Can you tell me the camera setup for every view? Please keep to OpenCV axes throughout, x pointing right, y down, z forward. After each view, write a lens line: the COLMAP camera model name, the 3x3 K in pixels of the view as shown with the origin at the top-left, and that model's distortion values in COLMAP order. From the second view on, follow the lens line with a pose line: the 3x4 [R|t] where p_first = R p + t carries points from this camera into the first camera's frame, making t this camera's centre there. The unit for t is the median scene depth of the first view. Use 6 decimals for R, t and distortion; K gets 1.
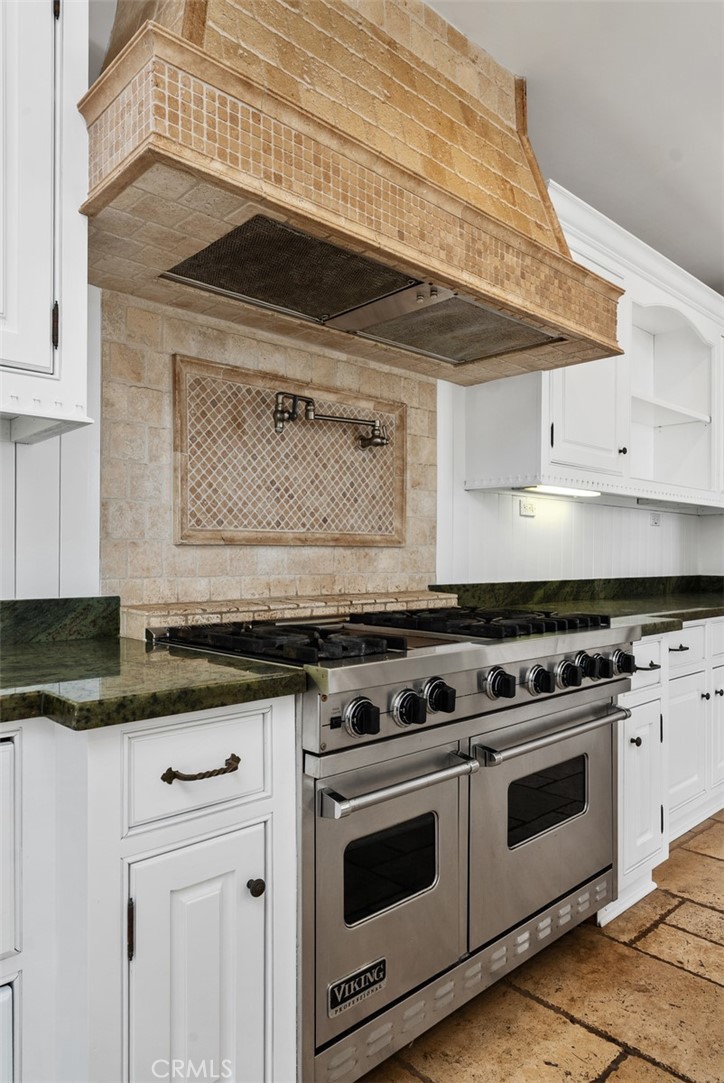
lens RADIAL K [[700.5, 0, 364.0], [0, 700.5, 556.8], [0, 0, 1]] dist [-0.008173, -0.001502]
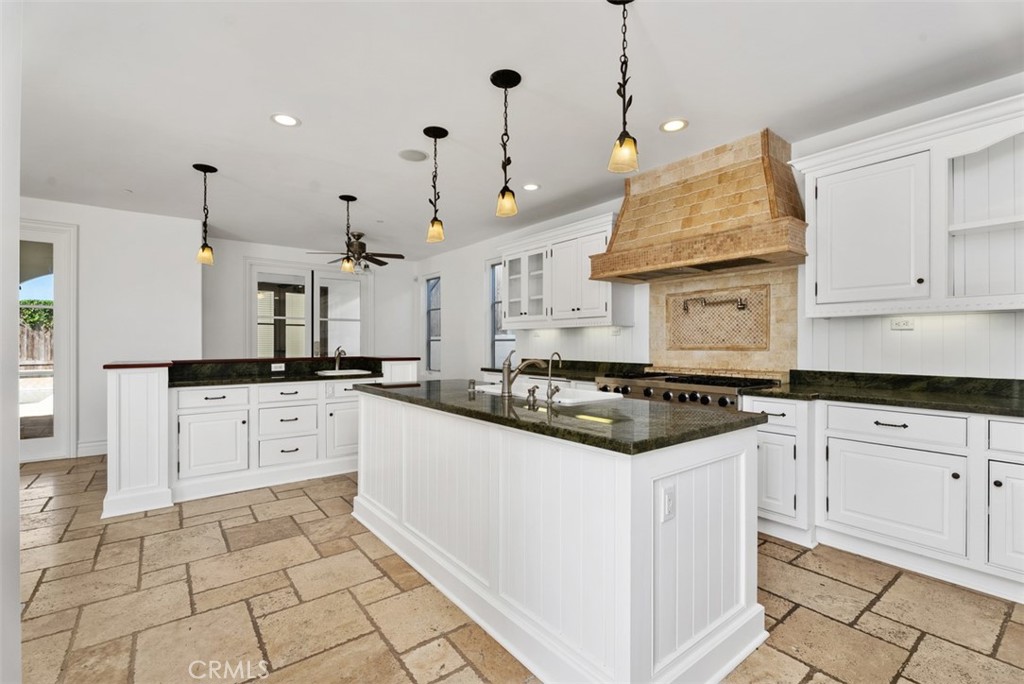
lens RADIAL K [[456.5, 0, 512.0], [0, 456.5, 342.0], [0, 0, 1]] dist [-0.000011, -0.000036]
pose [[-0.100481, -0.005380, -0.994924, 1.767396], [-0.001559, 0.999985, -0.005250, -0.036470], [0.994938, 0.001024, -0.100488, 0.401527]]
